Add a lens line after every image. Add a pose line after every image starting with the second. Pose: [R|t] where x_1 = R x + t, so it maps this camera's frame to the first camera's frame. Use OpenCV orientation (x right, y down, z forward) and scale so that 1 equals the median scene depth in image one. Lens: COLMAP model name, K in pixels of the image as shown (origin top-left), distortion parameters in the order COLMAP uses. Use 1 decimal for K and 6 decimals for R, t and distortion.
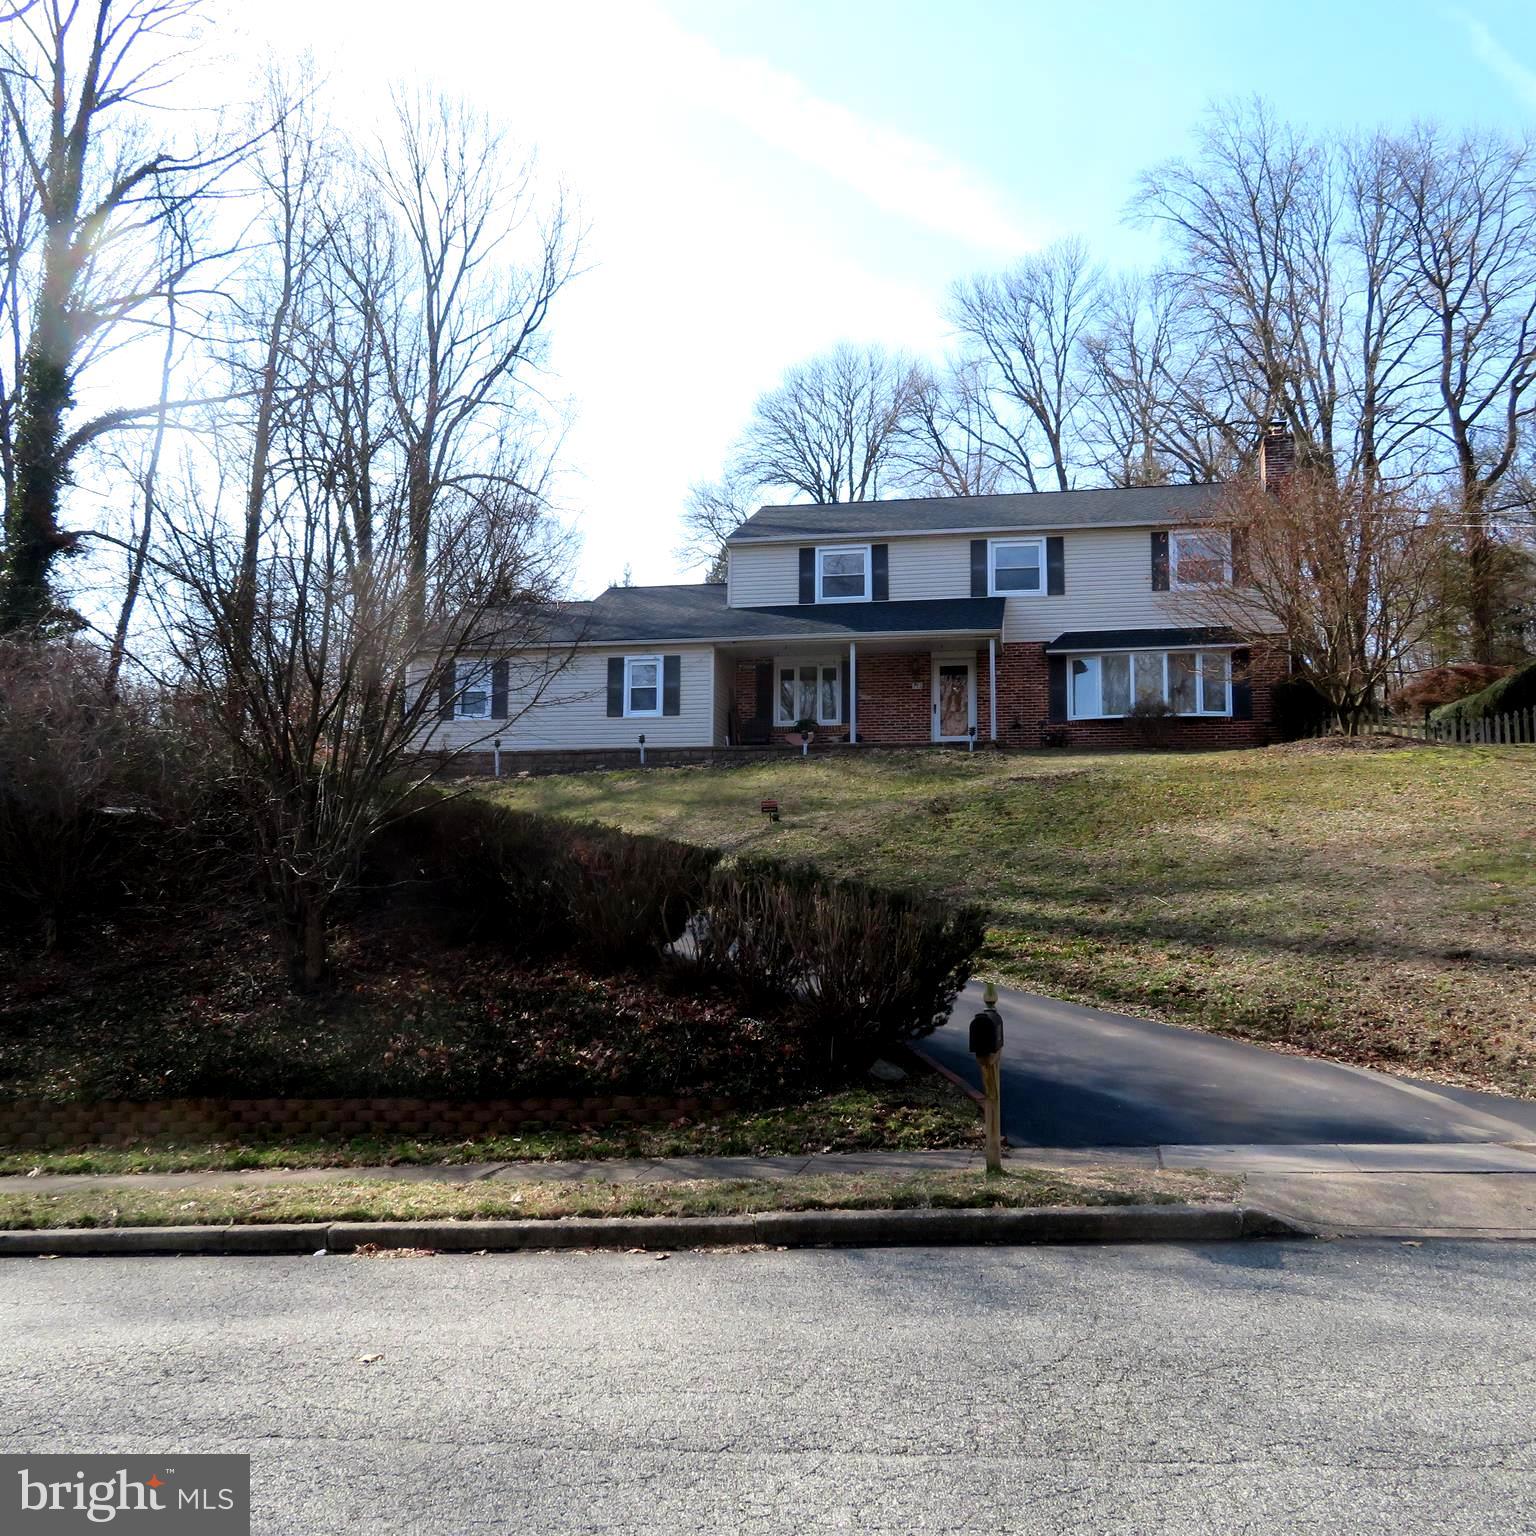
lens RADIAL K [[1429.4, 0, 769.5], [0, 1429.4, 768.7], [0, 0, 1]] dist [-0.025283, 0.001286]
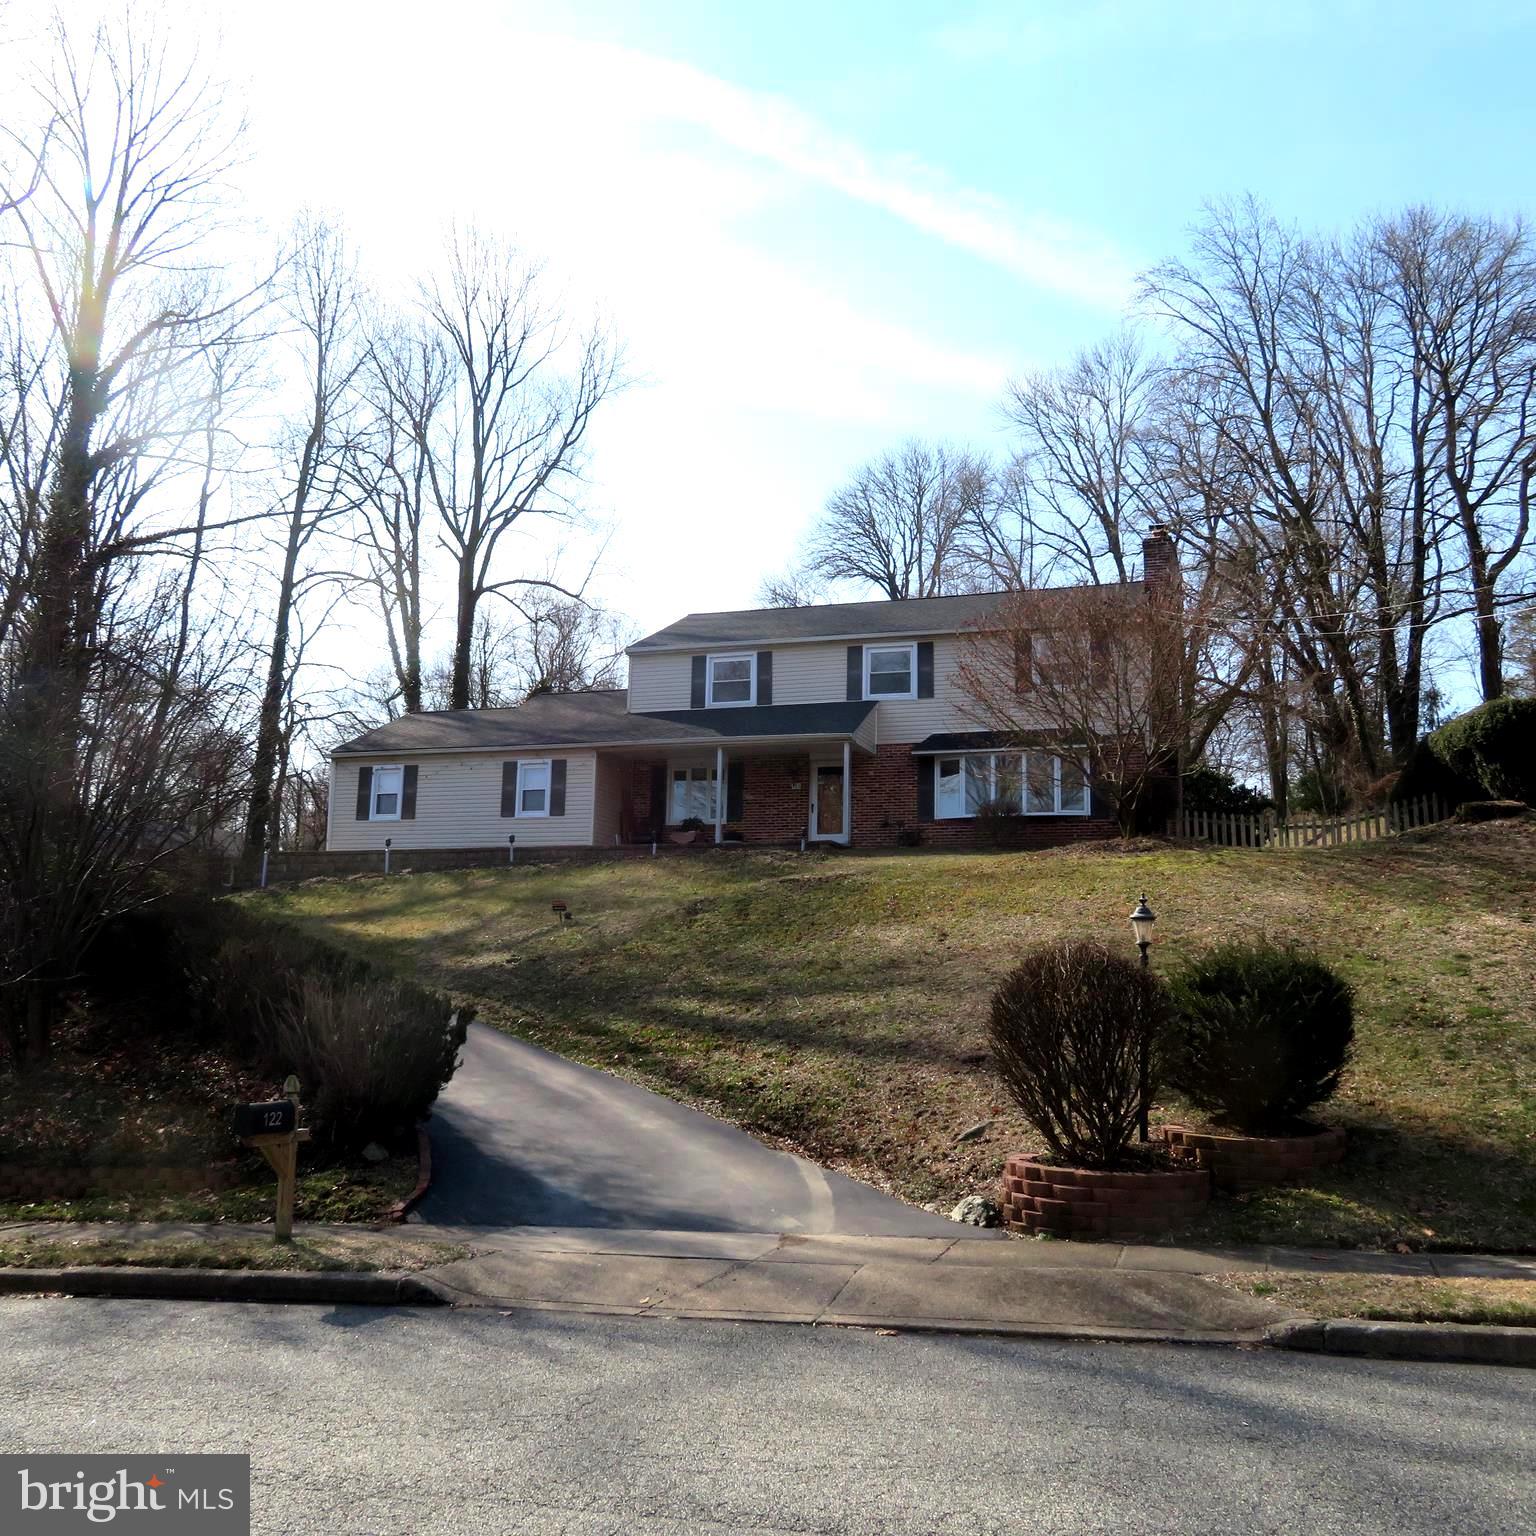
lens RADIAL K [[1429.4, 0, 769.5], [0, 1429.4, 768.7], [0, 0, 1]] dist [-0.025283, 0.001286]
pose [[0.992653, -0.007024, -0.120792, 0.207022], [0.000026, 0.998326, -0.057840, -0.010179], [0.120996, 0.057412, 0.990991, -0.036352]]
